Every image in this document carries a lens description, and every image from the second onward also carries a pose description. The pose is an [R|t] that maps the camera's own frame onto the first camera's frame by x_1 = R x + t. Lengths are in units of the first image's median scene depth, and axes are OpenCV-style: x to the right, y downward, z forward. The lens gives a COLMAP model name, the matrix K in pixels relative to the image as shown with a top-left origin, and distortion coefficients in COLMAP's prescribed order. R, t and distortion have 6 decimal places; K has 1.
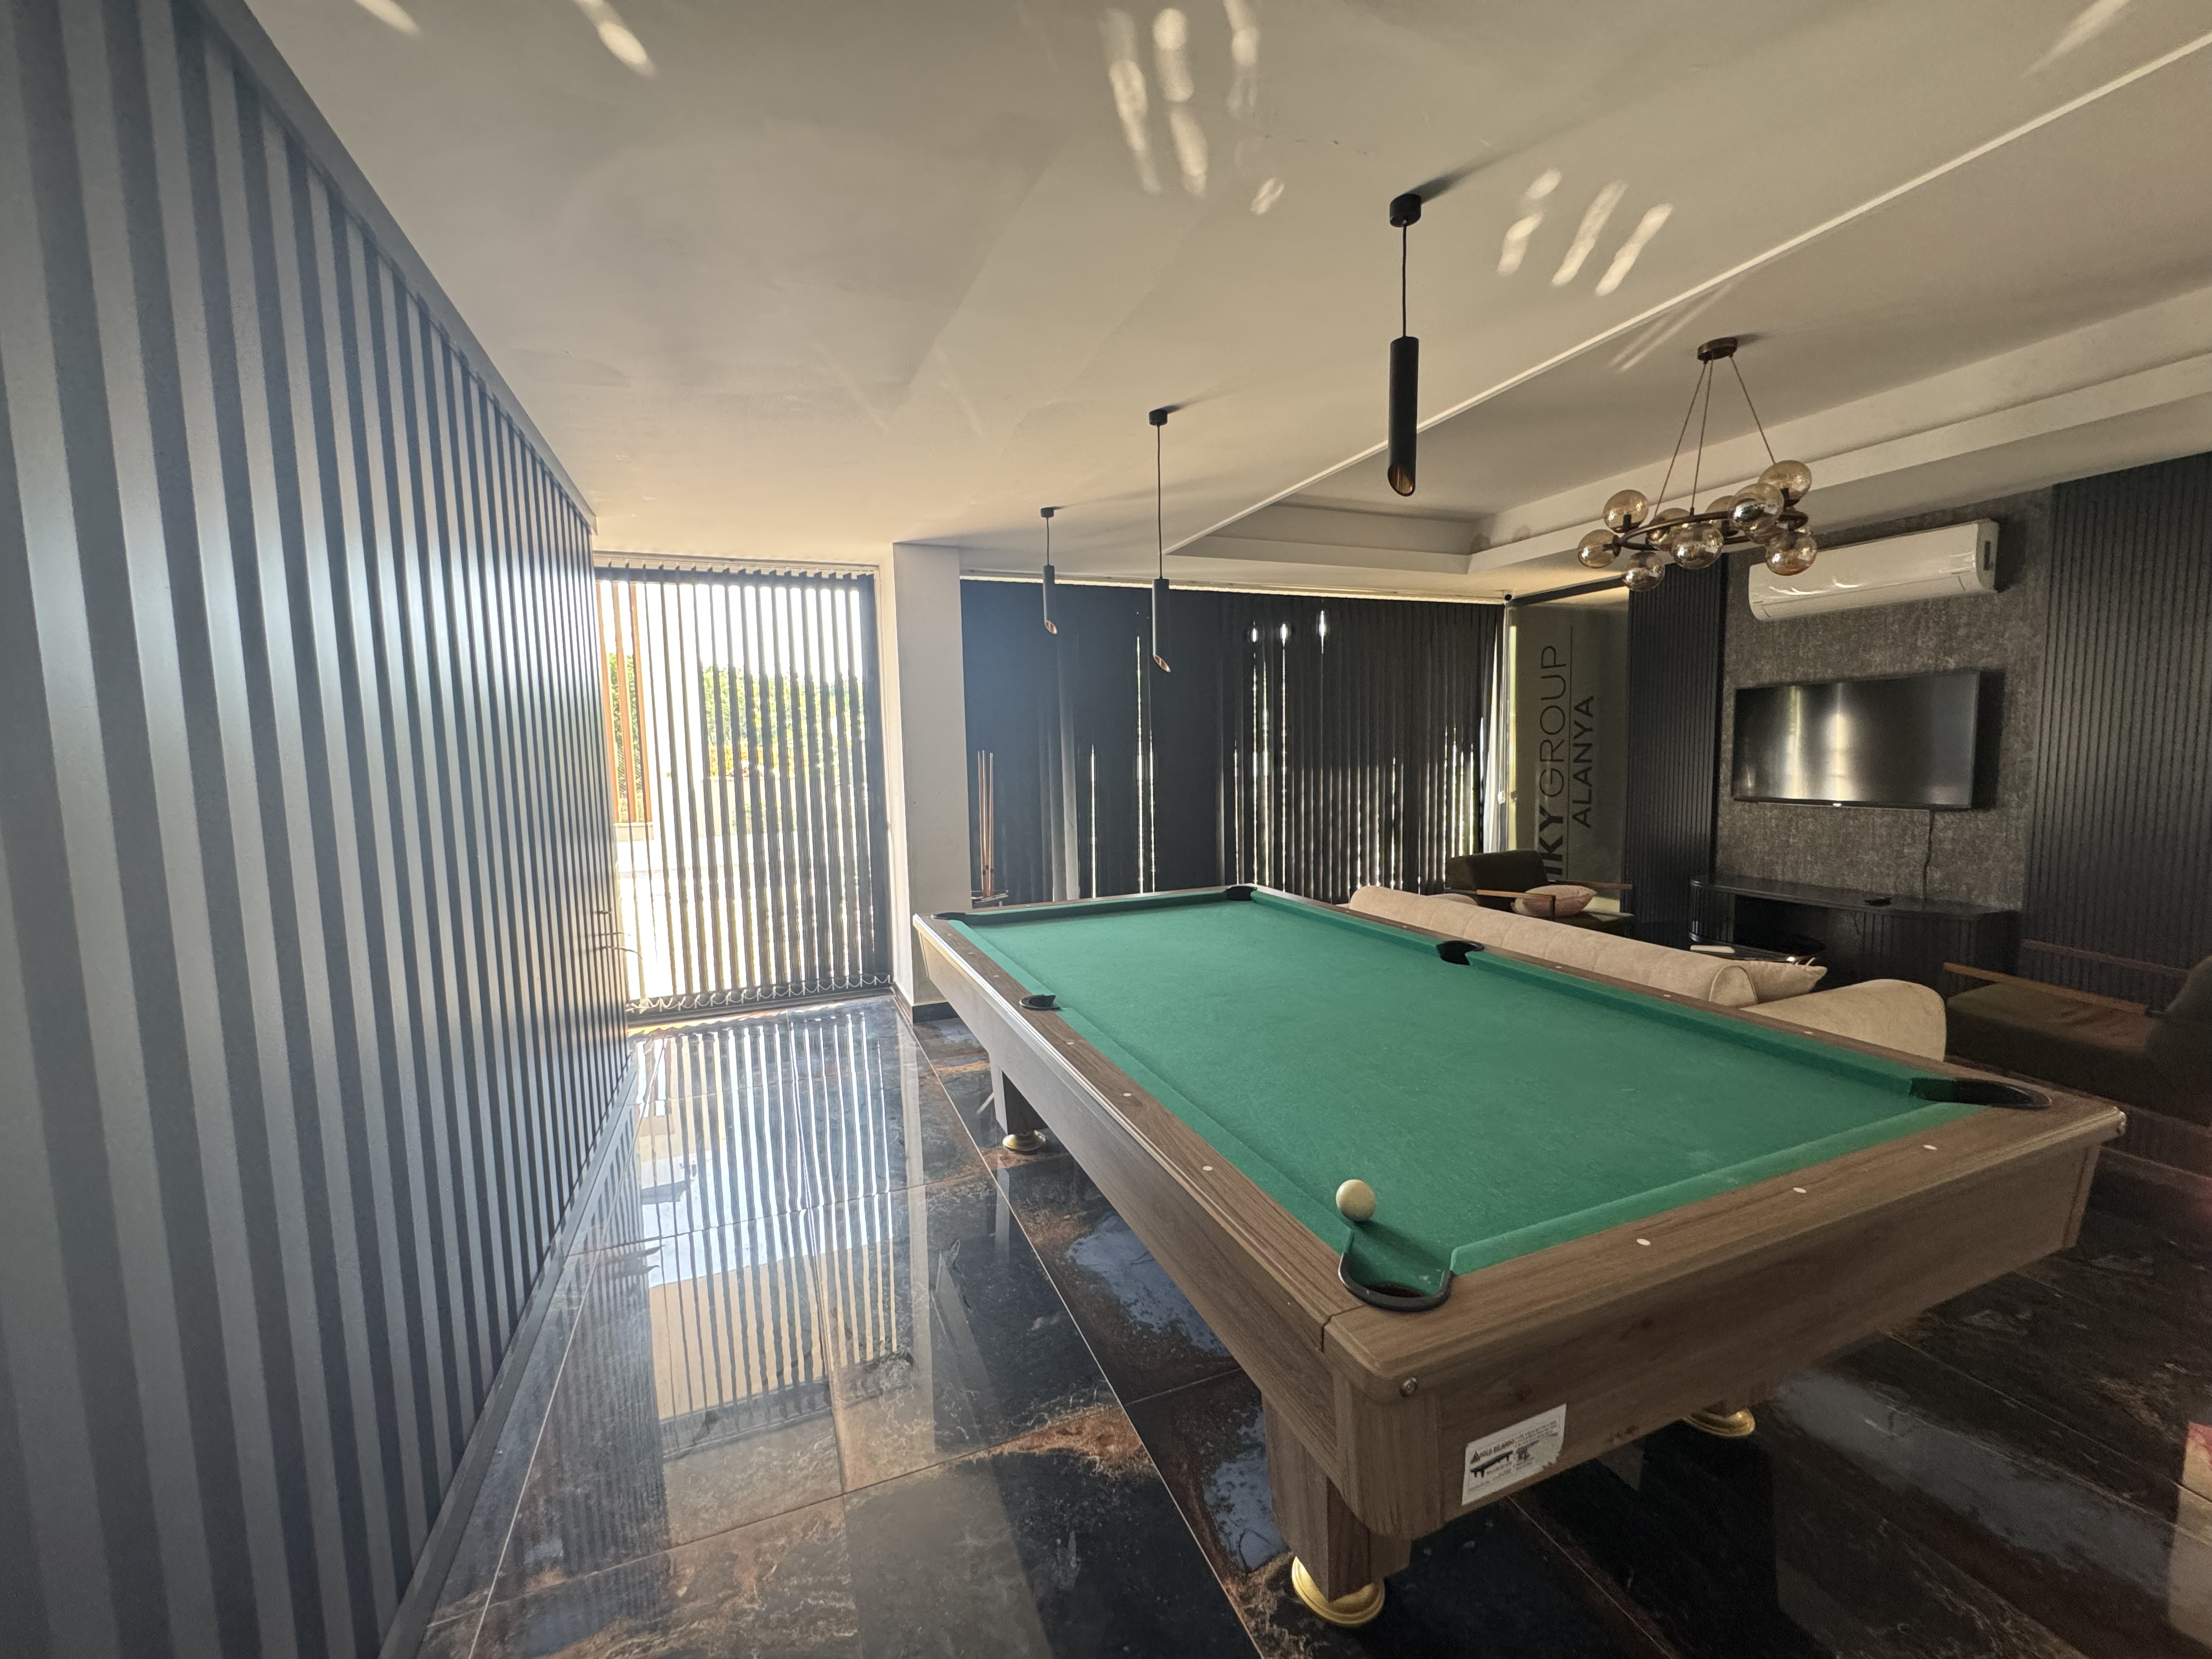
lens RADIAL K [[883.0, 0, 1106.4], [0, 883.0, 826.8], [0, 0, 1]] dist [-0.002497, 0.000206]
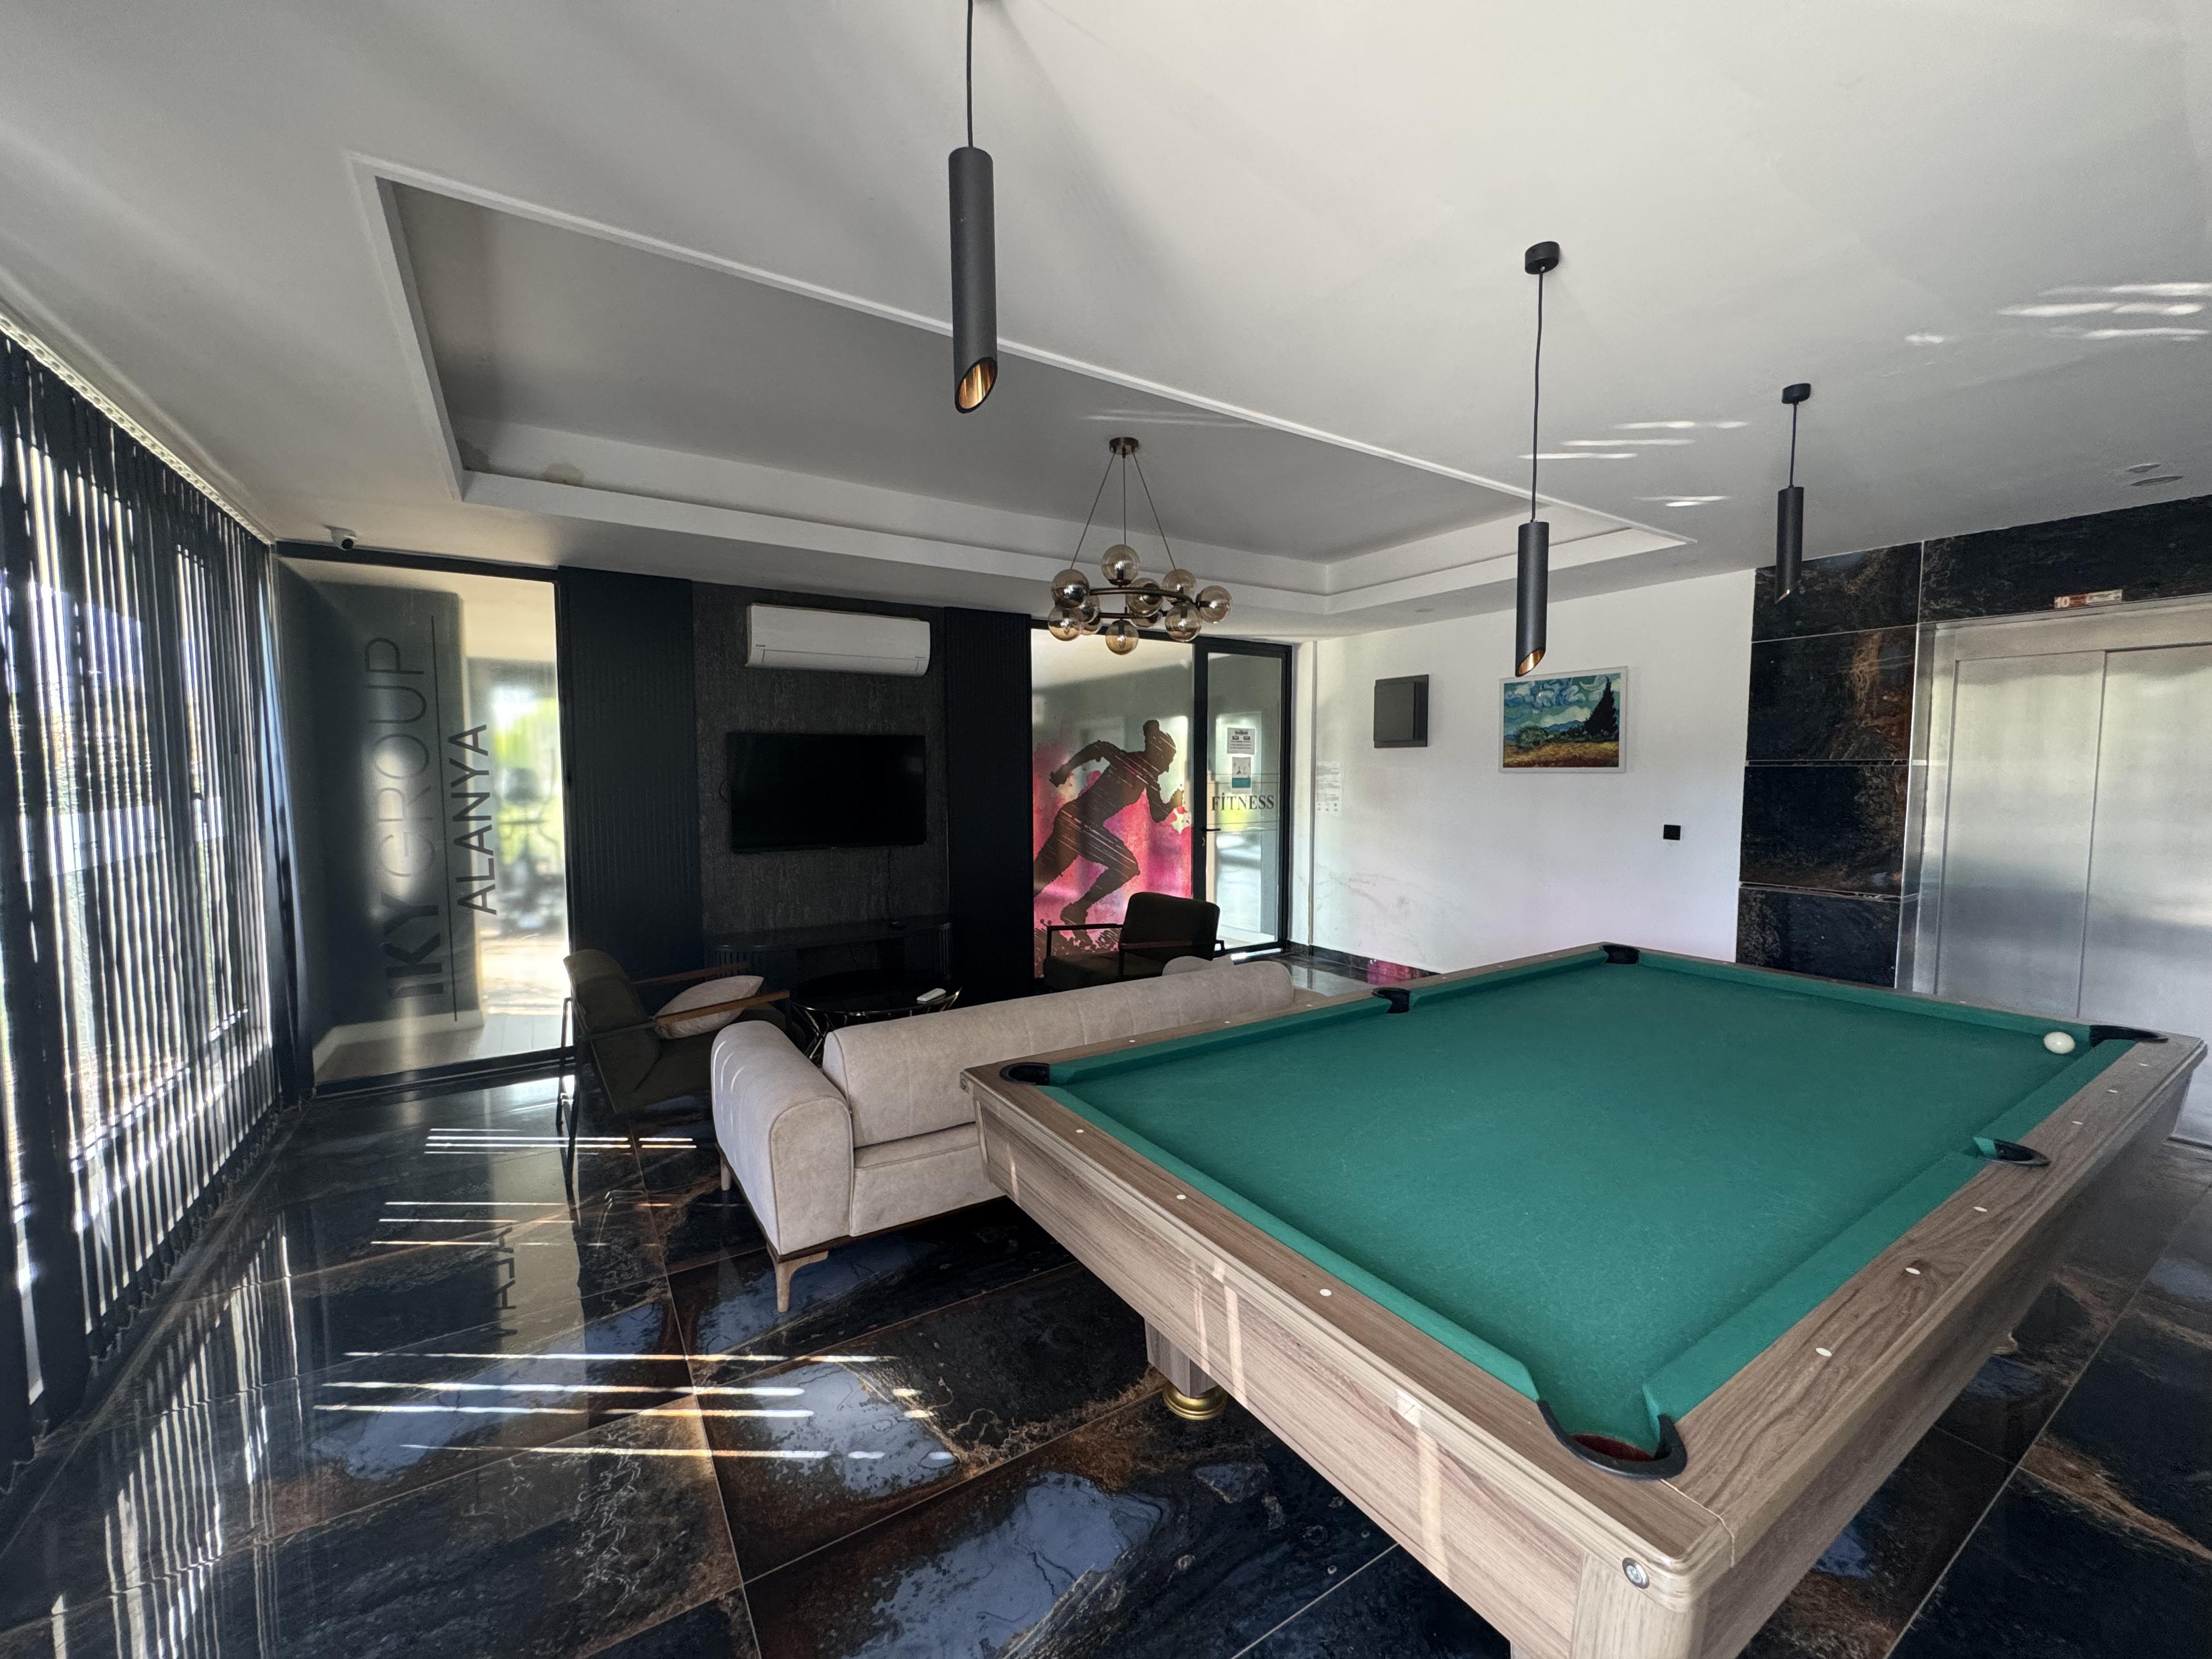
lens RADIAL K [[883.0, 0, 1103.8], [0, 883.0, 829.7], [0, 0, 1]] dist [-0.002497, 0.000206]
pose [[-0.192590, -0.046625, 0.980171, -0.395605], [0.096514, 0.993127, 0.066205, -0.114932], [-0.976521, 0.107351, -0.186766, 1.165860]]
